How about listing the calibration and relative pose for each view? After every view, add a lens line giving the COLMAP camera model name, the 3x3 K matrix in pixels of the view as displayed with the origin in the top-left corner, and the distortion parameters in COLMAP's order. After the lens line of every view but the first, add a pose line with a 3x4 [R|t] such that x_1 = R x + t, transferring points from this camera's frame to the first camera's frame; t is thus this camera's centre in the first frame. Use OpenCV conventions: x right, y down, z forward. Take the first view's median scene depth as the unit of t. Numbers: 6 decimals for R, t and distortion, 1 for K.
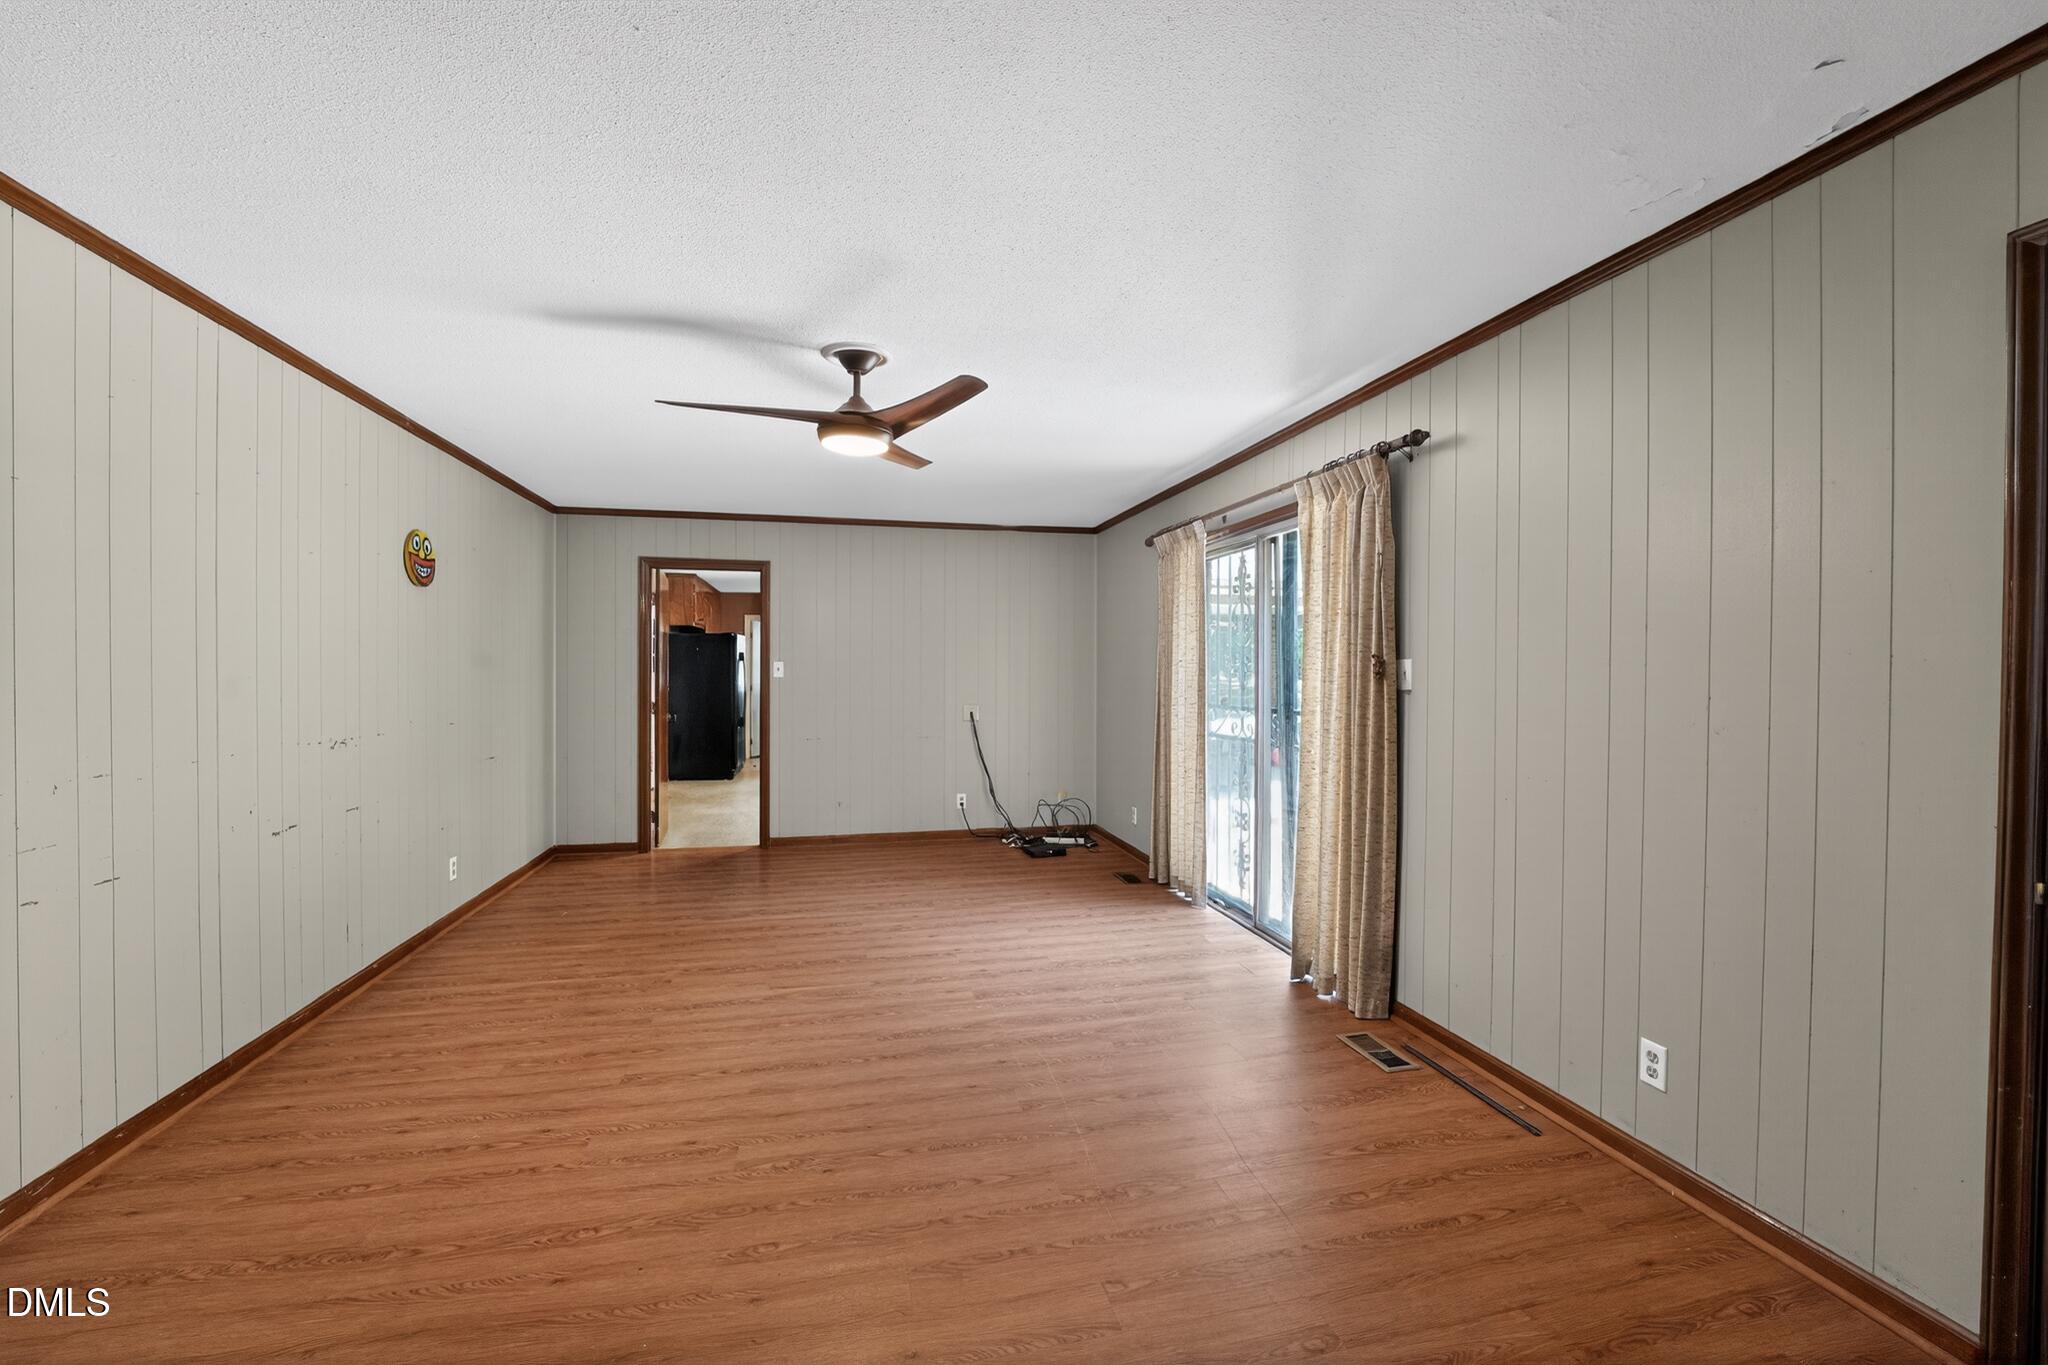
lens RADIAL K [[836.1, 0, 998.0], [0, 836.1, 670.5], [0, 0, 1]] dist [-0.017725, 0.000033]
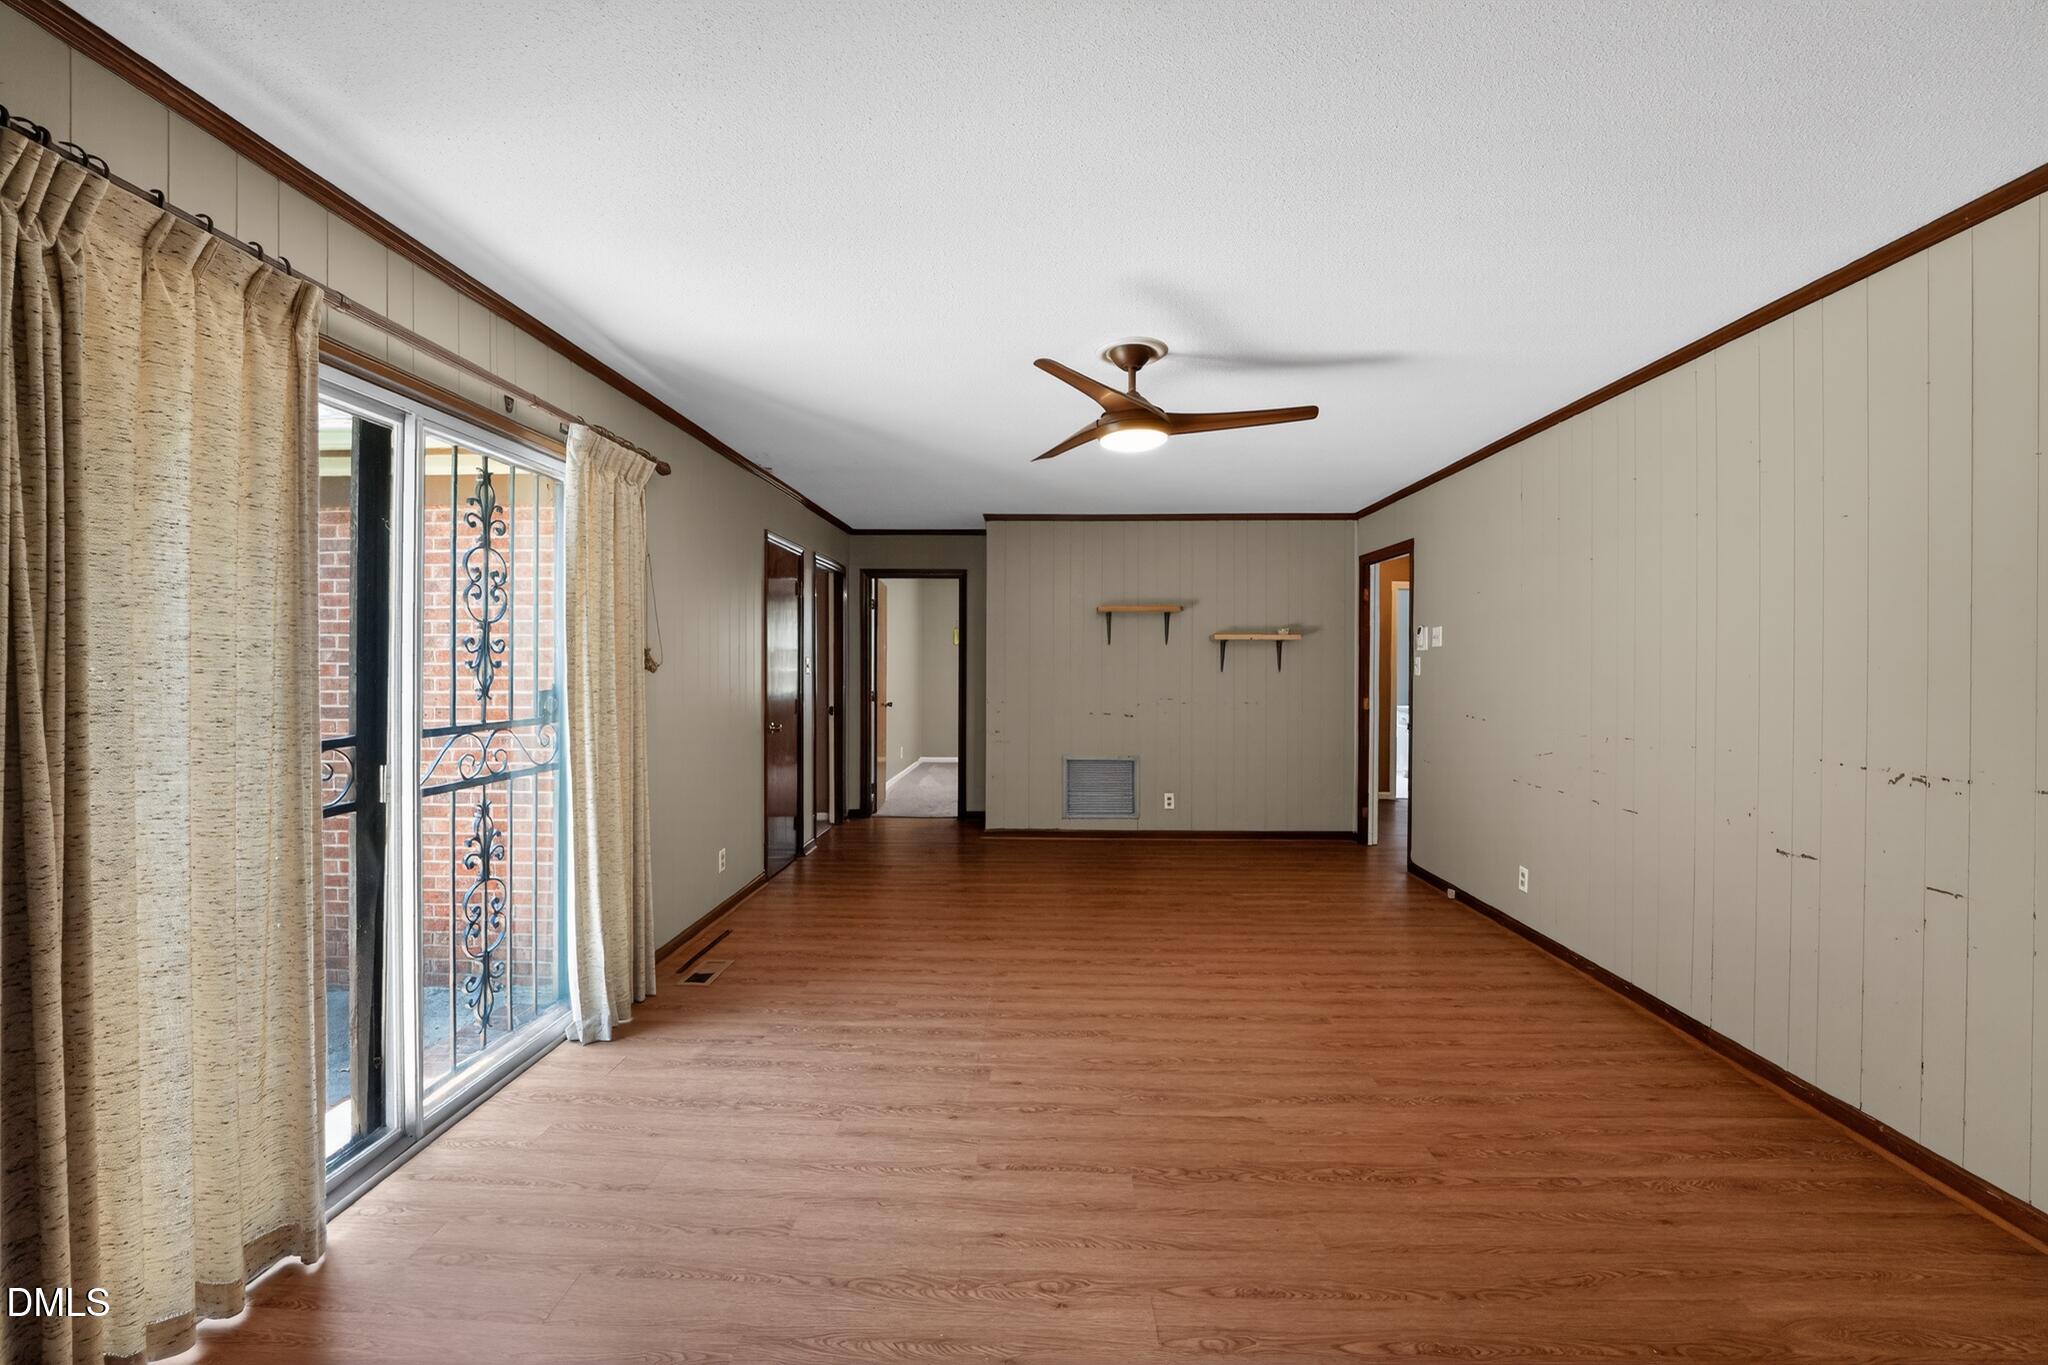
lens RADIAL K [[845.8, 0, 1025.0], [0, 845.8, 640.5], [0, 0, 1]] dist [-0.019410, 0.000025]
pose [[-0.972907, -0.000230, 0.231197, -0.267314], [-0.006103, 0.999677, -0.024688, -0.005162], [-0.231116, -0.025430, -0.972594, 1.929971]]
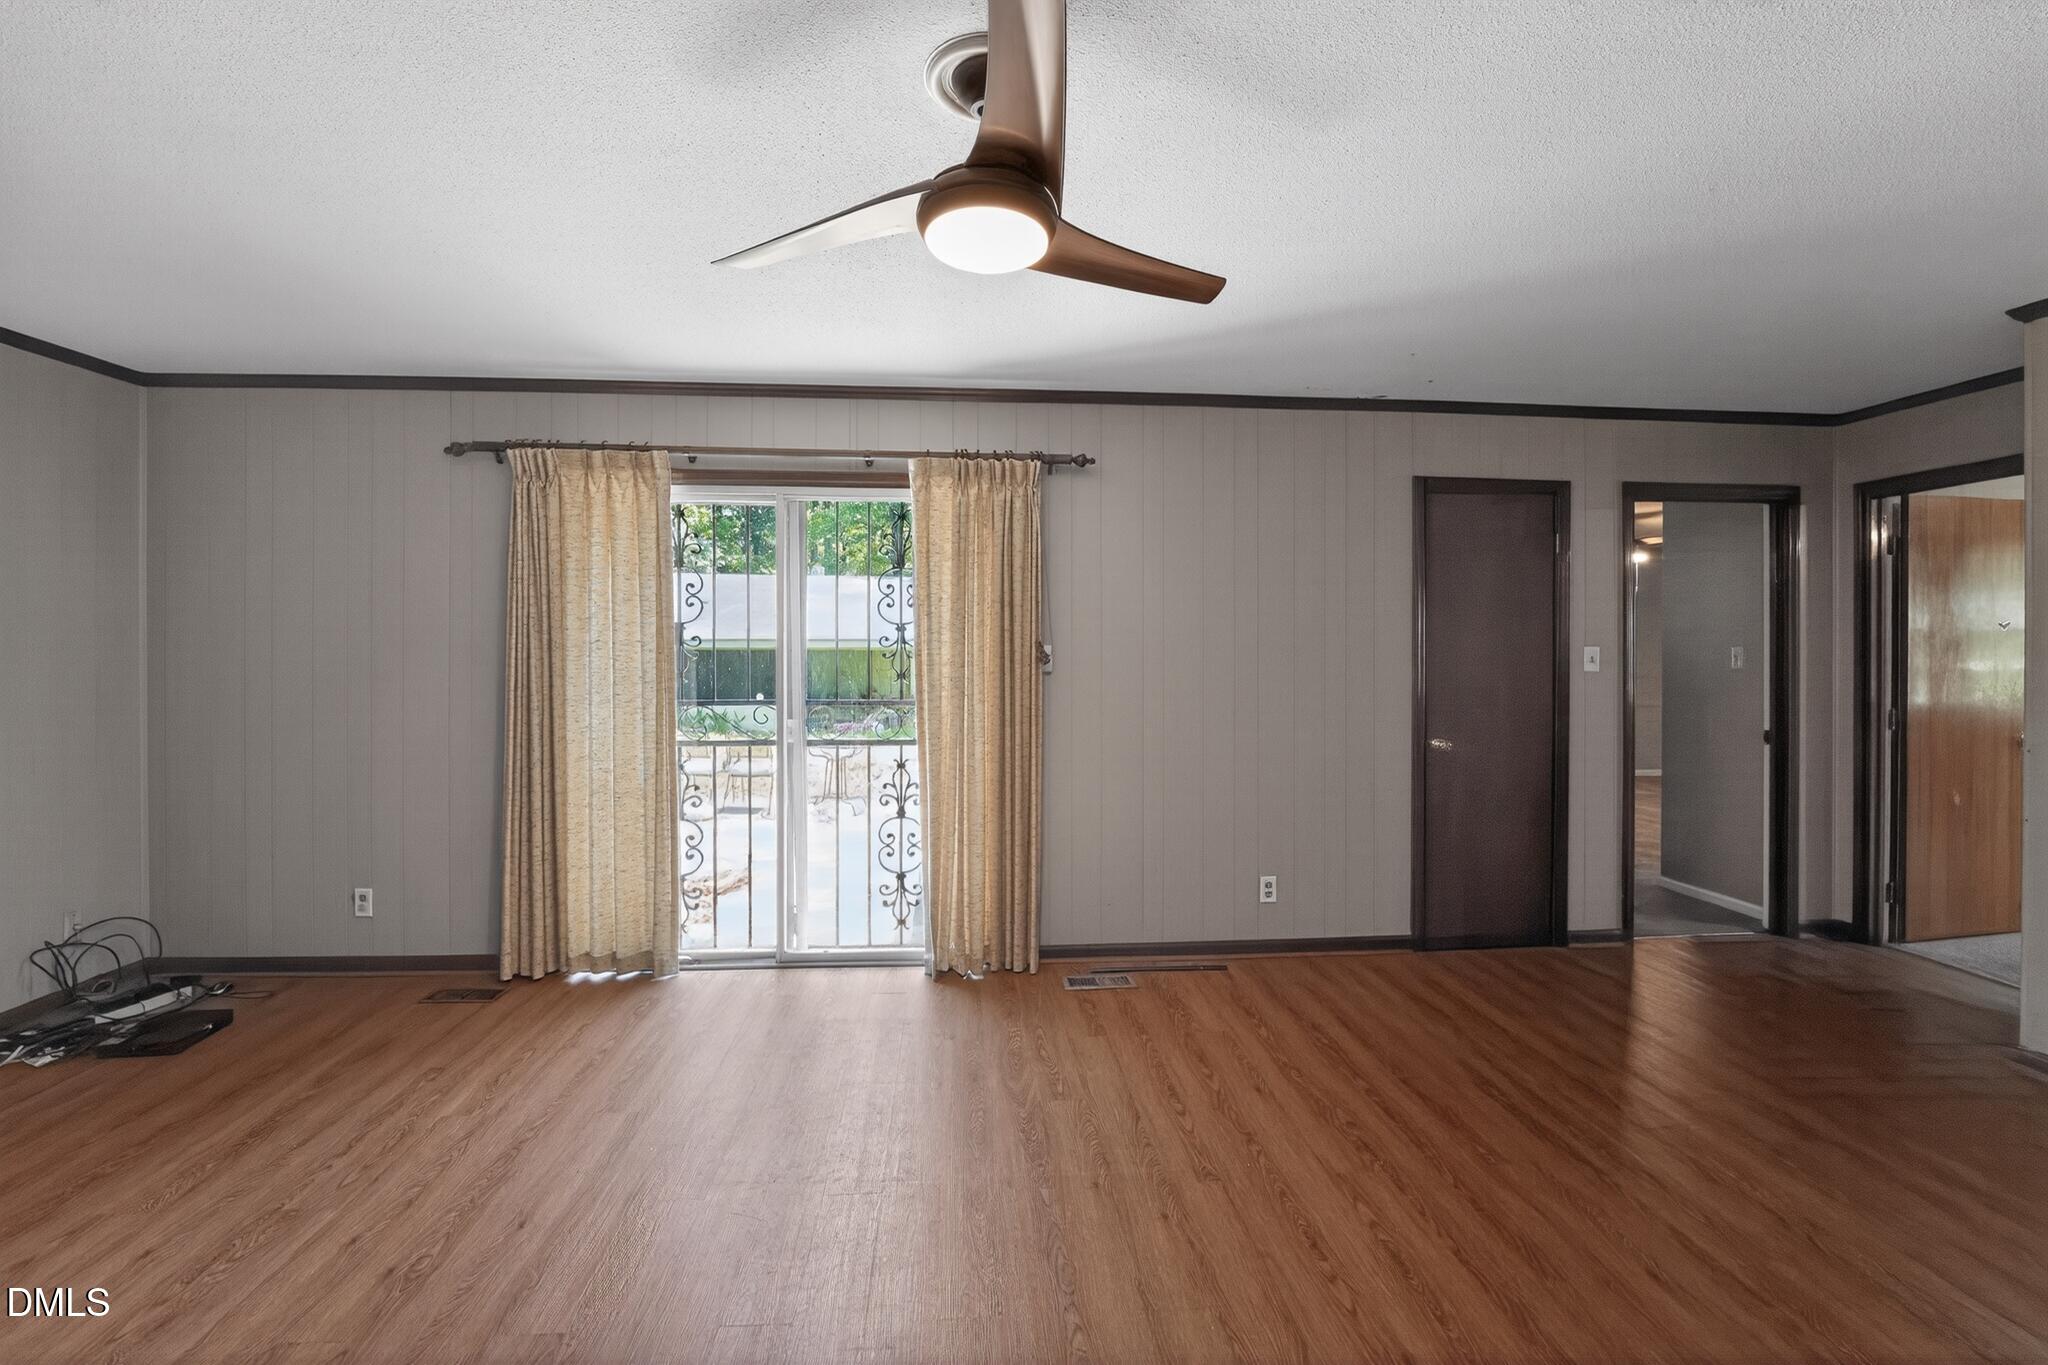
lens RADIAL K [[845.9, 0, 1029.8], [0, 845.9, 652.8], [0, 0, 1]] dist [-0.039681, 0.006656]
pose [[0.124884, -0.005731, 0.992155, -0.663166], [-0.002091, 0.999980, 0.006040, -0.010908], [-0.992169, -0.002829, 0.124870, 0.866999]]
